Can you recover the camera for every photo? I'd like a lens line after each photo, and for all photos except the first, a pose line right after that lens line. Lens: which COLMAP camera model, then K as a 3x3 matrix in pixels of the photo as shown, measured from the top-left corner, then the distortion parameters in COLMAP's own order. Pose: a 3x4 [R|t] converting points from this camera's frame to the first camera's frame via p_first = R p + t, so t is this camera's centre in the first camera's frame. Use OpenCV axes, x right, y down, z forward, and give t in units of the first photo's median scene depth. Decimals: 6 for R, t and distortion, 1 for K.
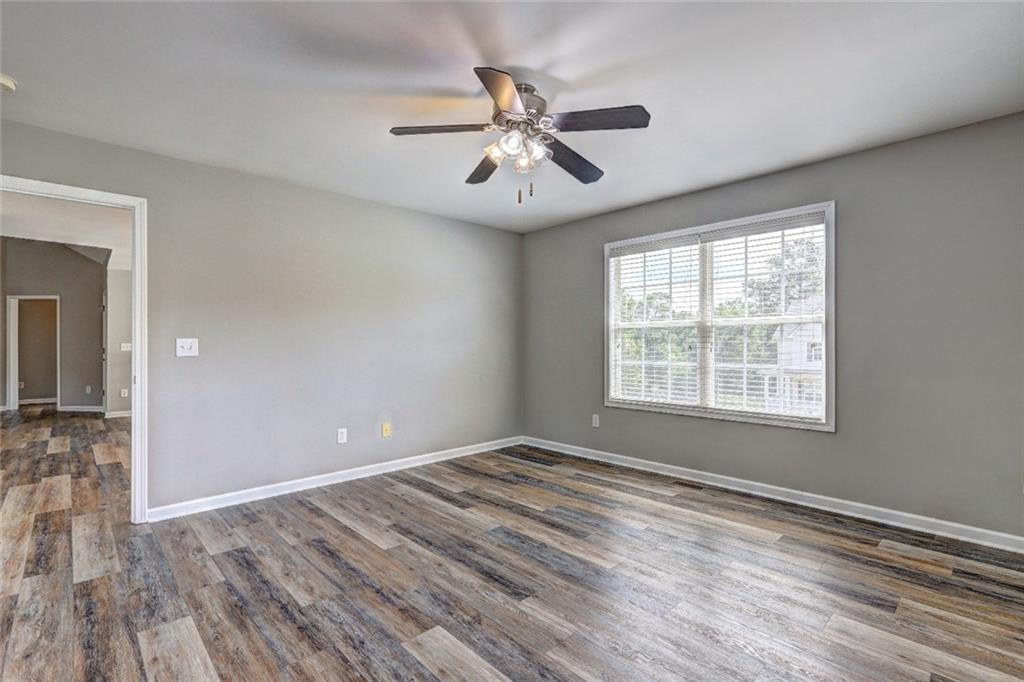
lens RADIAL K [[459.9, 0, 506.4], [0, 459.9, 337.0], [0, 0, 1]] dist [-0.001722, 0.001102]
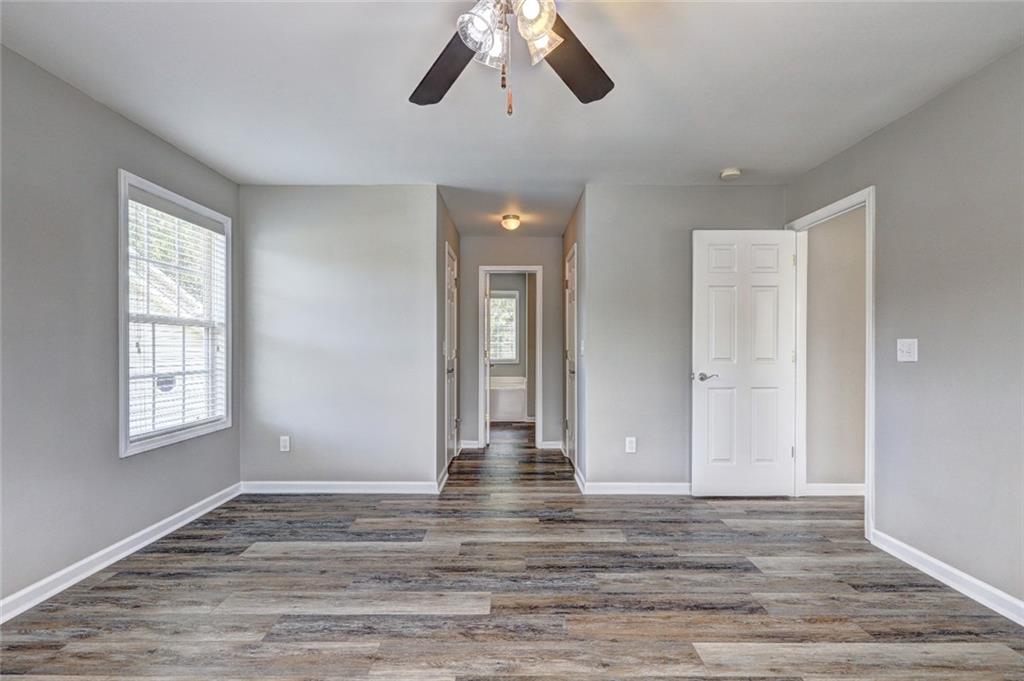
lens RADIAL K [[459.9, 0, 512.0], [0, 459.9, 347.4], [0, 0, 1]] dist [-0.001722, 0.001102]
pose [[-0.674770, 0.004792, -0.738012, 0.504265], [0.011434, 0.999927, -0.003961, 0.017863], [0.737939, -0.011111, -0.674776, 1.494770]]
